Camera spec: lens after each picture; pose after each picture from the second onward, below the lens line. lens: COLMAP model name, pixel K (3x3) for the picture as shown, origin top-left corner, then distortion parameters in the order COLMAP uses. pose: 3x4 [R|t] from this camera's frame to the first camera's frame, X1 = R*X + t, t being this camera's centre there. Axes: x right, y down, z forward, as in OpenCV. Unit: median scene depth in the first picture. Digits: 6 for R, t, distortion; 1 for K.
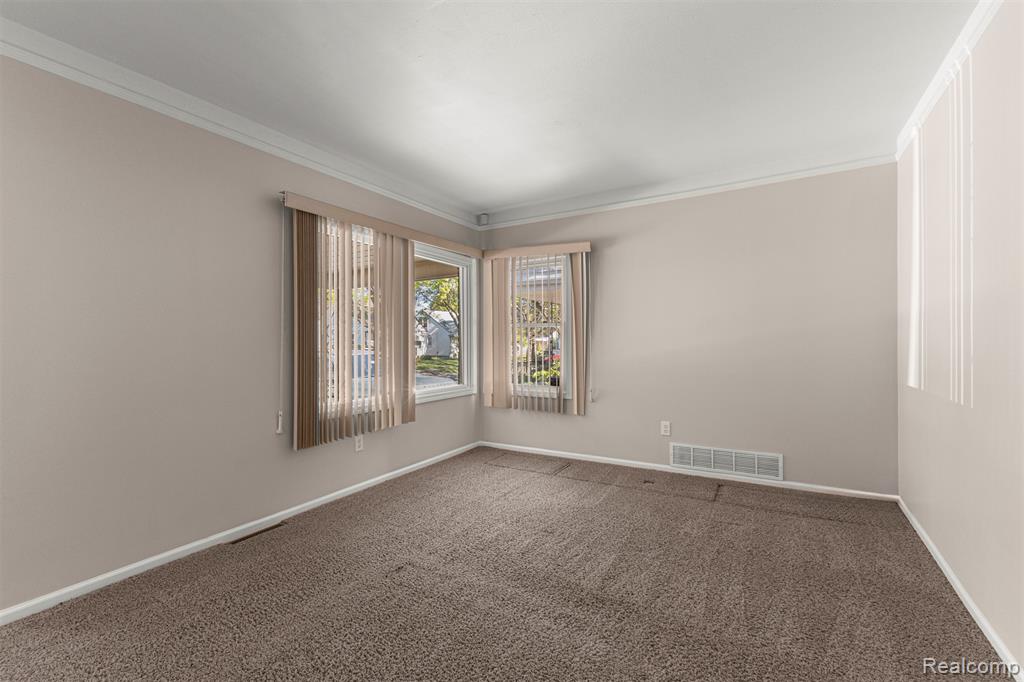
lens RADIAL K [[445.6, 0, 514.8], [0, 445.6, 342.9], [0, 0, 1]] dist [0.008271, -0.000926]
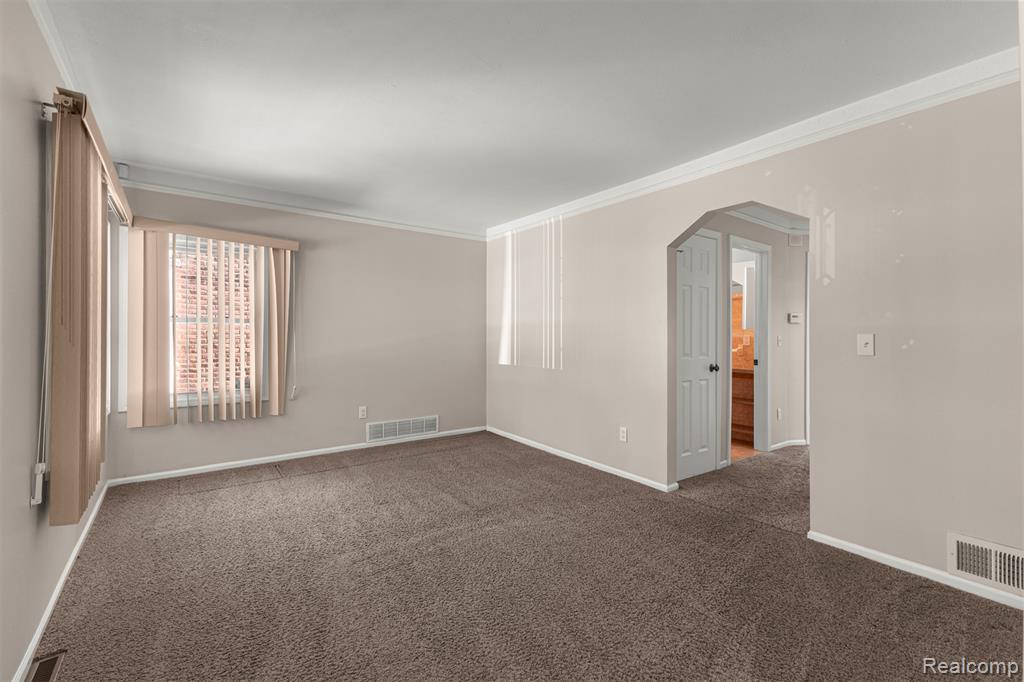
lens RADIAL K [[445.6, 0, 516.8], [0, 445.6, 332.4], [0, 0, 1]] dist [0.008271, -0.000926]
pose [[0.381279, 0.014626, 0.924344, -0.627754], [-0.002261, 0.999887, -0.014889, -0.006716], [-0.924457, 0.003587, 0.381268, 0.161721]]
